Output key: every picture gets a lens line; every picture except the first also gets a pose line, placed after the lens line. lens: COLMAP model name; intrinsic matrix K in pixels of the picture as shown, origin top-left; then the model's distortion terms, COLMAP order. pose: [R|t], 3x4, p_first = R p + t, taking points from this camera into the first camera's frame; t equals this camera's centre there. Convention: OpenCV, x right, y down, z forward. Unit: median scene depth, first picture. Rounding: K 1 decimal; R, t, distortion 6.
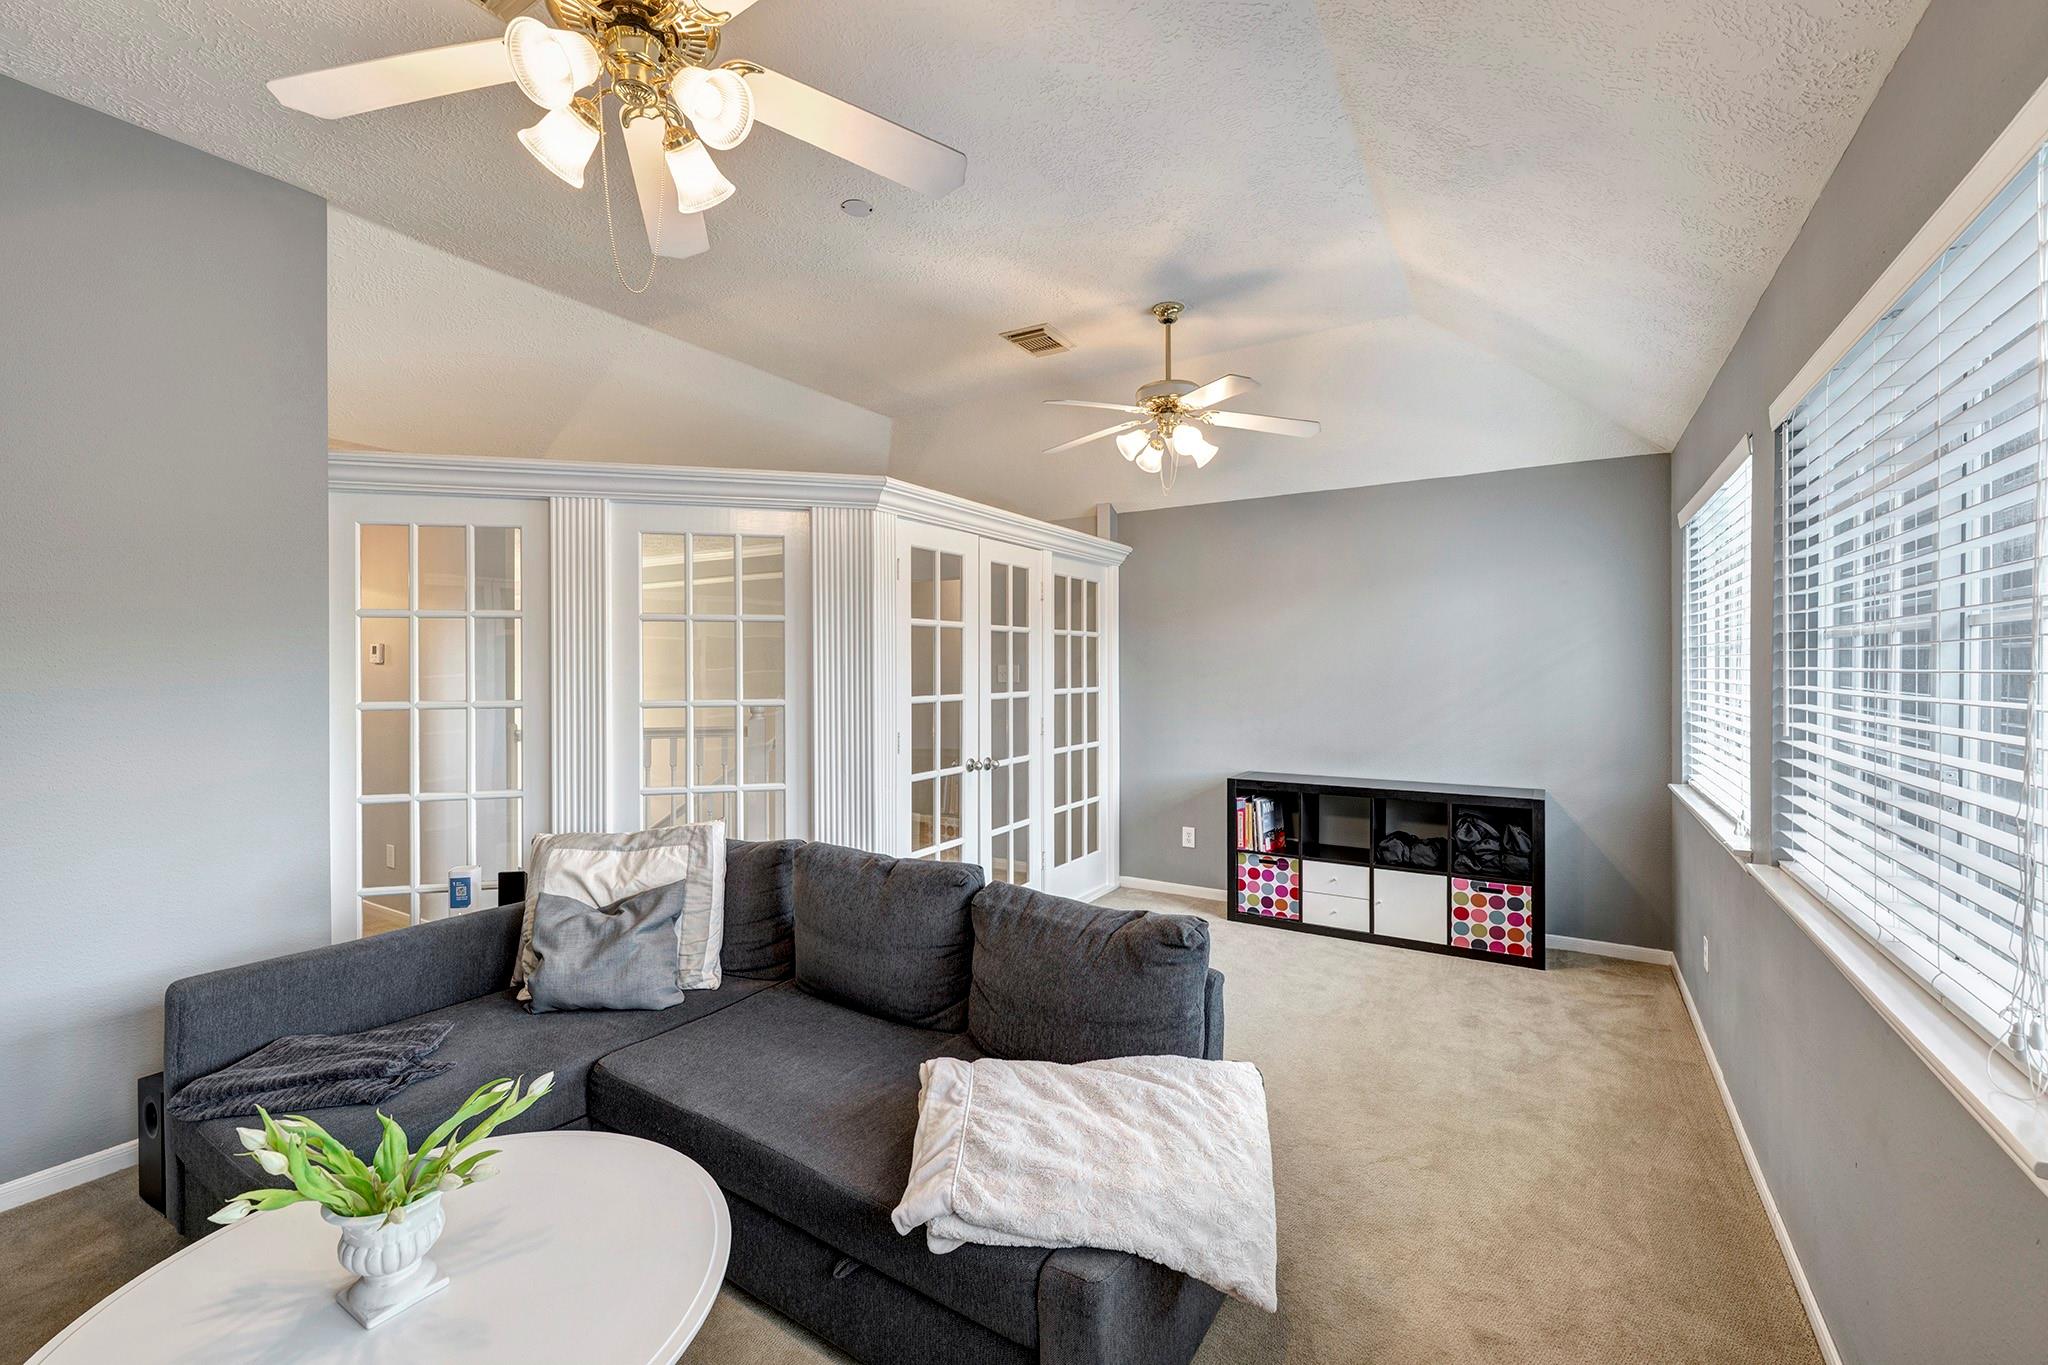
lens RADIAL K [[818.3, 0, 1020.8], [0, 818.3, 671.6], [0, 0, 1]] dist [-0.000446, -0.000037]
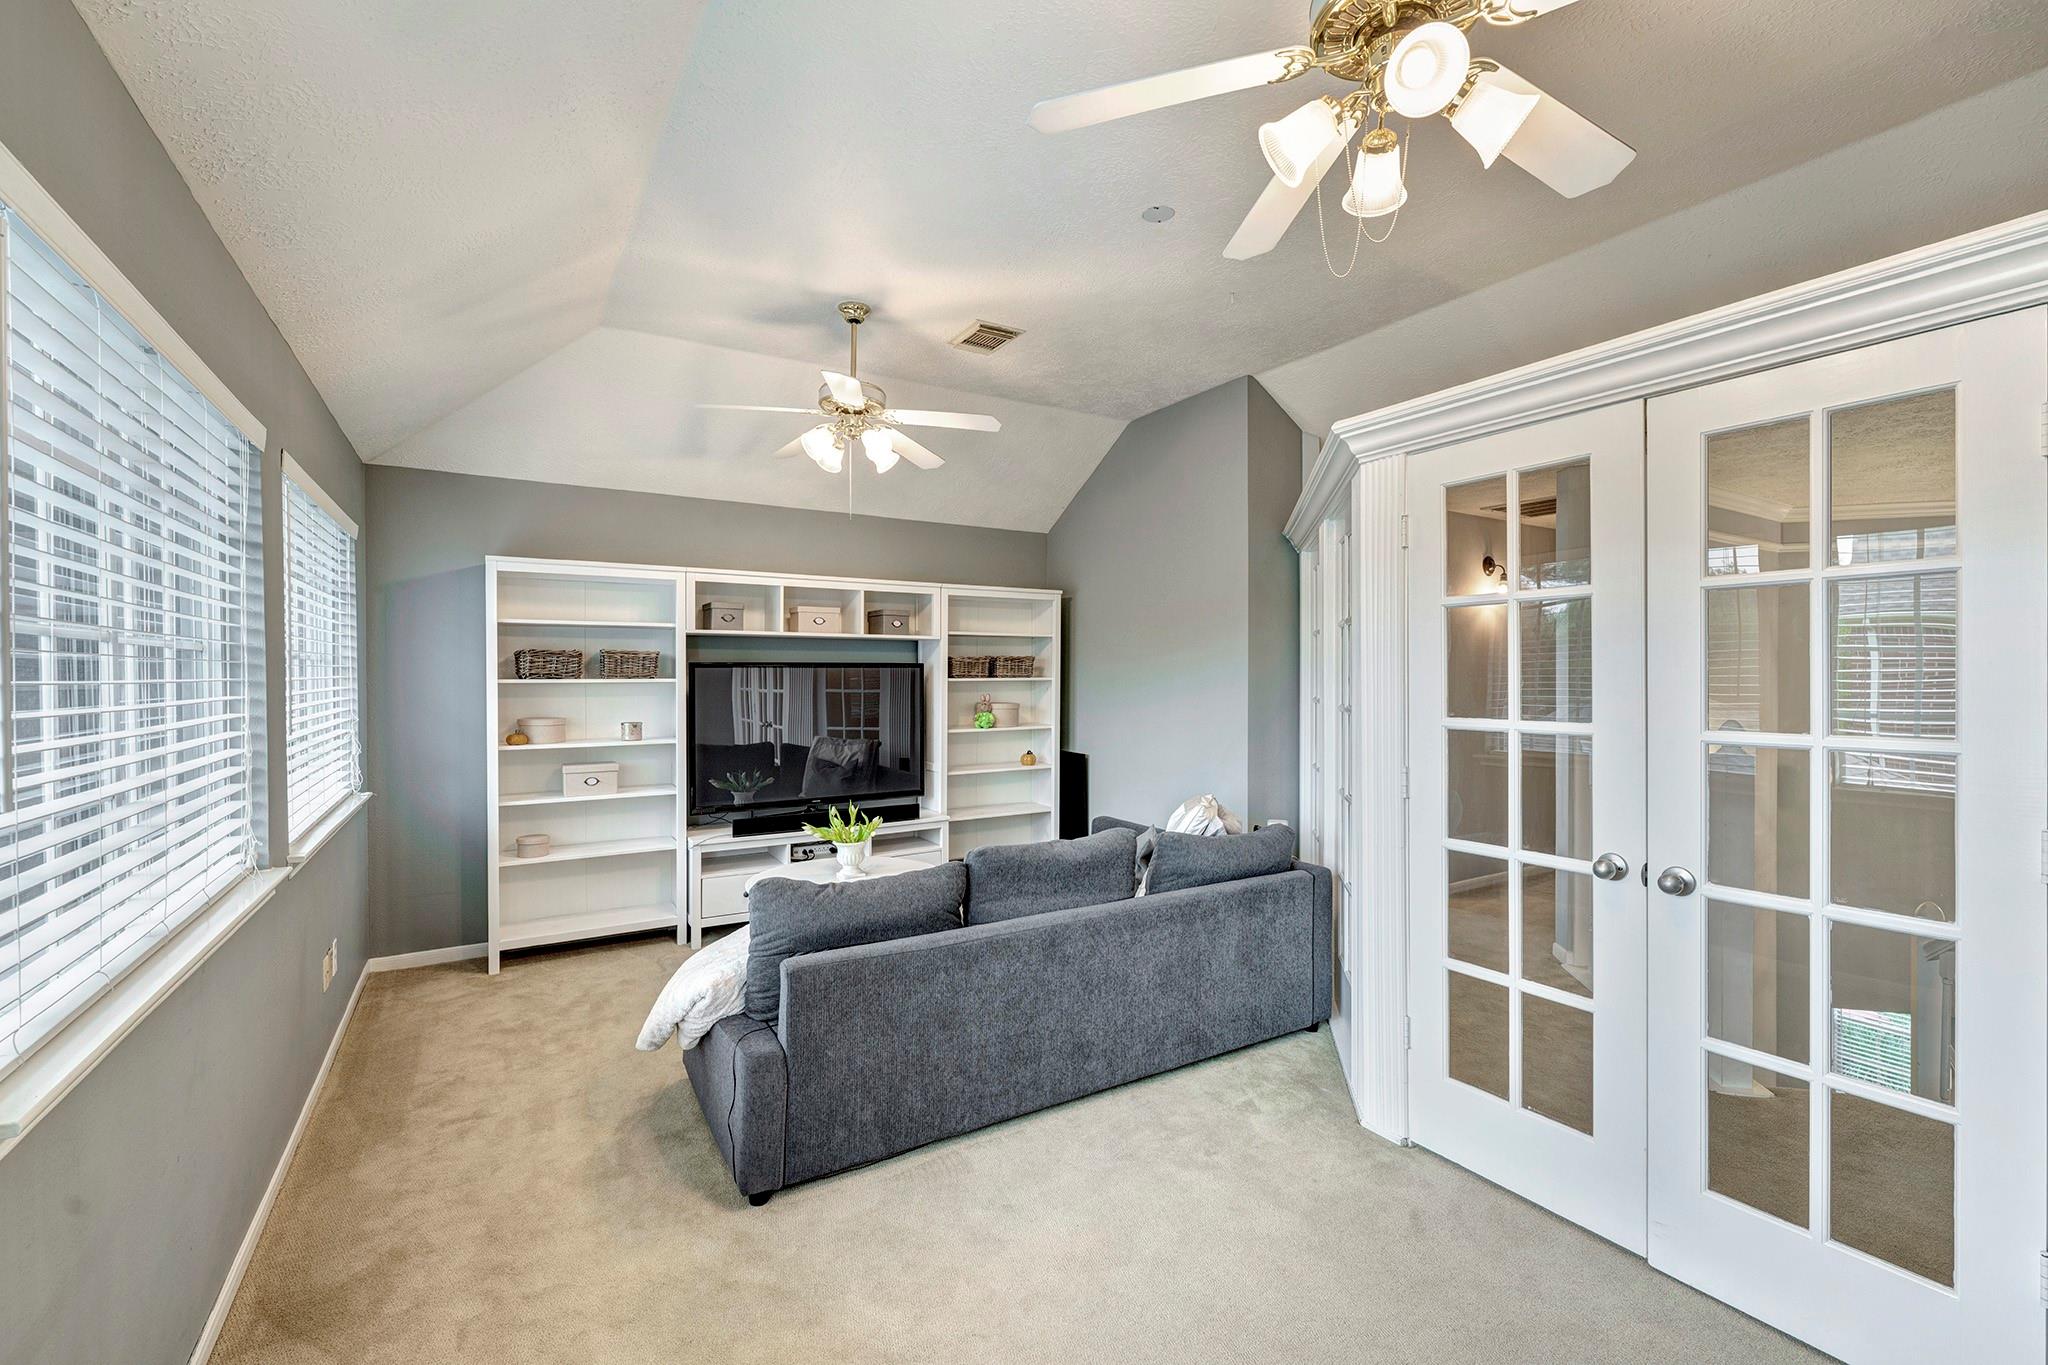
lens RADIAL K [[859.7, 0, 1024.0], [0, 859.7, 682.5], [0, 0, 1]] dist [0.001425, 0.000148]
pose [[-0.427388, 0.009444, -0.904019, 0.600066], [-0.000348, 0.999944, 0.010611, -0.004711], [0.904068, 0.004850, -0.427360, 0.945973]]
